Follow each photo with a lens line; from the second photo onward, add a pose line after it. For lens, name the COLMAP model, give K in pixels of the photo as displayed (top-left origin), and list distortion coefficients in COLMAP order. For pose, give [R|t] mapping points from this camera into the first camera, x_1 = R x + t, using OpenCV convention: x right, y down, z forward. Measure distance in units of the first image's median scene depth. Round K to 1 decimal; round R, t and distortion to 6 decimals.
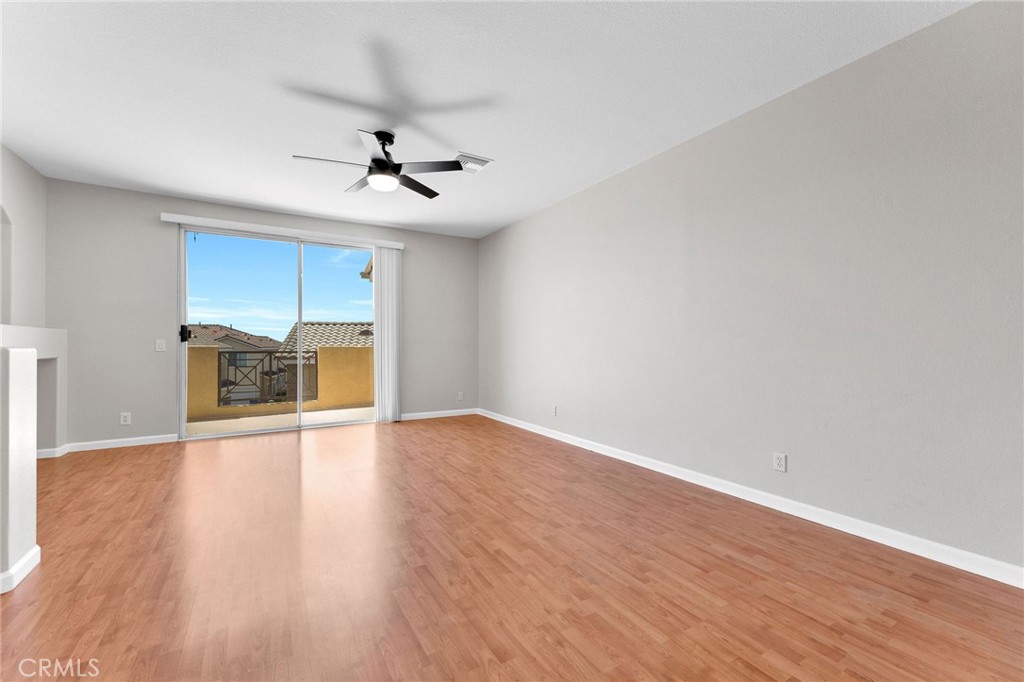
lens RADIAL K [[420.7, 0, 505.6], [0, 420.7, 338.2], [0, 0, 1]] dist [0.001957, -0.000638]
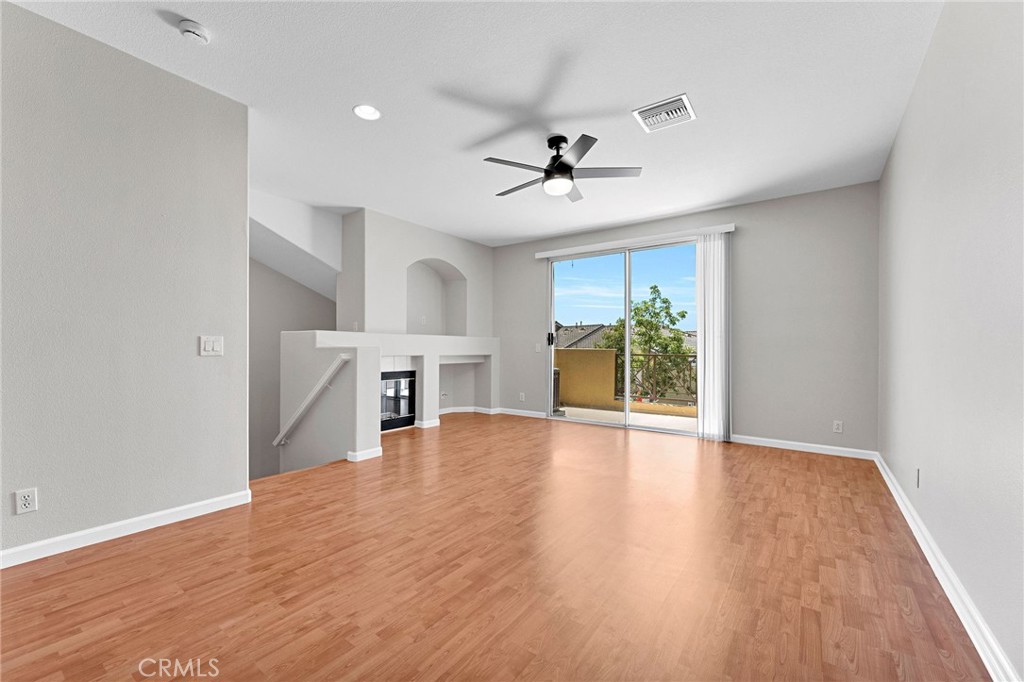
lens RADIAL K [[418.2, 0, 498.7], [0, 418.2, 346.0], [0, 0, 1]] dist [0.000810, 0.000081]
pose [[0.381291, 0.000056, -0.924455, 0.479980], [0.005617, 0.999981, 0.002377, 0.007434], [0.924438, -0.006099, 0.381284, 0.398379]]
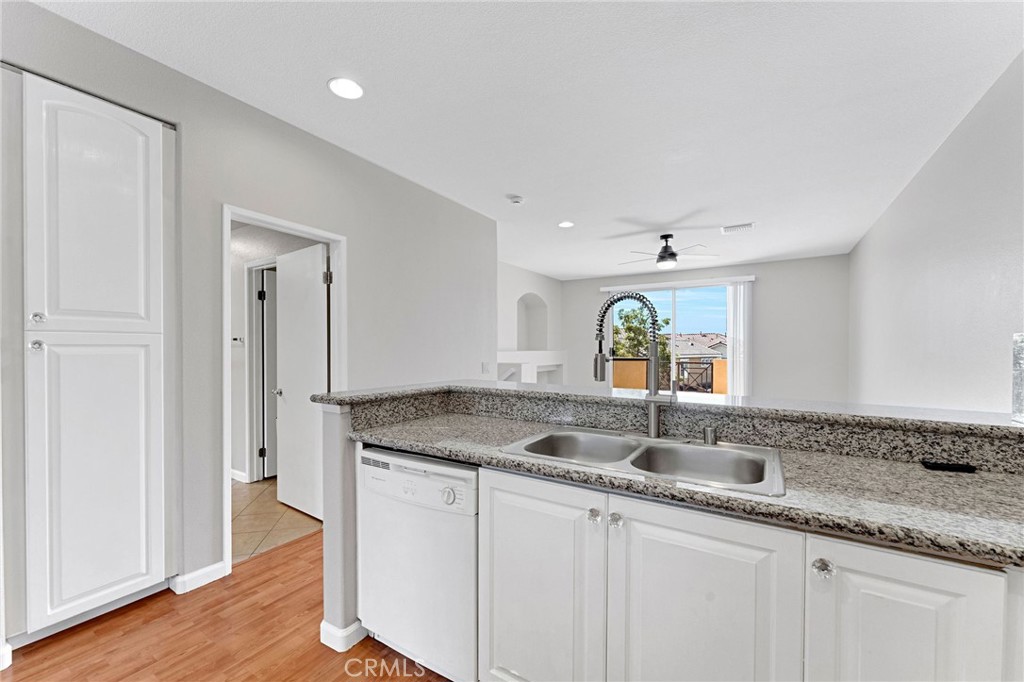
lens RADIAL K [[408.0, 0, 509.5], [0, 408.0, 351.9], [0, 0, 1]] dist [0.001492, -0.000053]
pose [[0.456679, 0.007464, -0.889600, 0.692780], [0.012253, 0.999817, 0.014679, -0.052499], [0.889547, -0.017603, 0.456504, -0.225562]]
